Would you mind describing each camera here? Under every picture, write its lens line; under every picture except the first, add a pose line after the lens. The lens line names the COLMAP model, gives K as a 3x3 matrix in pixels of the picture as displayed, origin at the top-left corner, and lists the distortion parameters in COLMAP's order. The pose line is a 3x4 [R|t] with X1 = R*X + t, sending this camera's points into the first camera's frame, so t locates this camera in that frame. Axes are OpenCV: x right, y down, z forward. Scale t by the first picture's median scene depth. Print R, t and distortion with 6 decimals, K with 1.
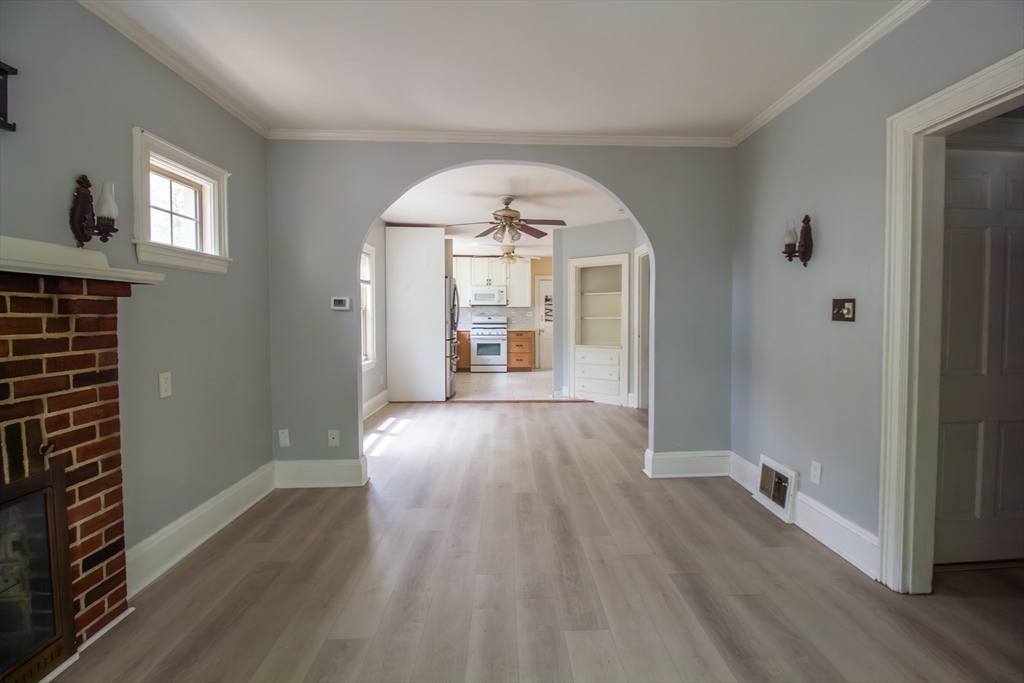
lens RADIAL K [[472.1, 0, 527.8], [0, 472.1, 335.4], [0, 0, 1]] dist [0.002065, -0.014479]
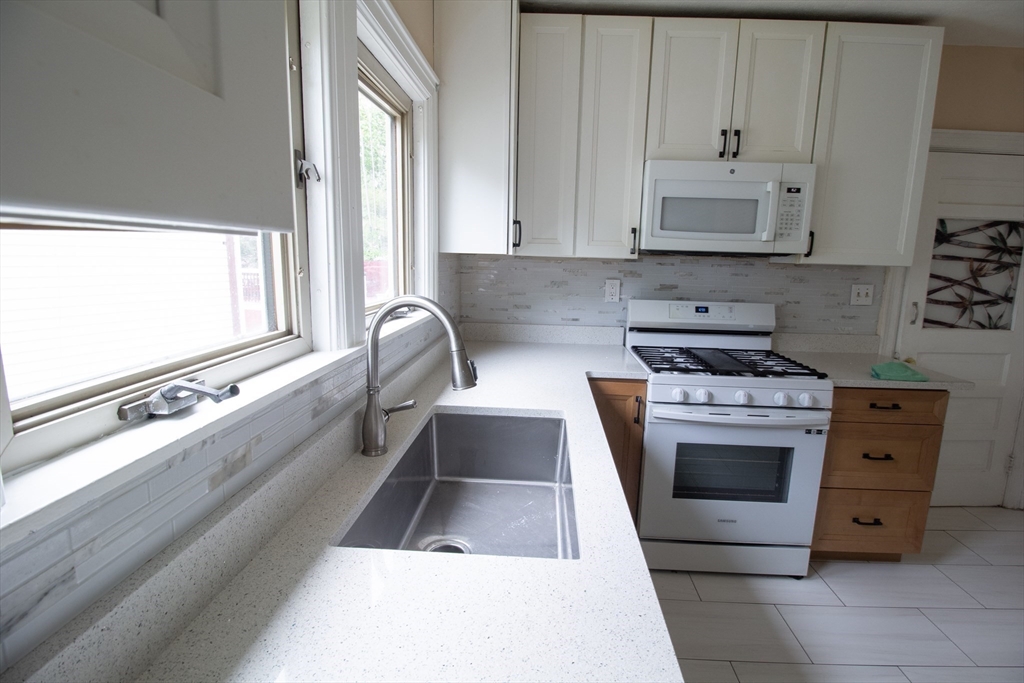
lens RADIAL K [[472.1, 0, 527.8], [0, 472.1, 335.4], [0, 0, 1]] dist [0.002065, -0.014479]
pose [[0.996536, 0.038627, -0.073645, -0.582060], [-0.029815, 0.992660, 0.117205, -0.186833], [0.077632, -0.114604, 0.990373, 2.924012]]
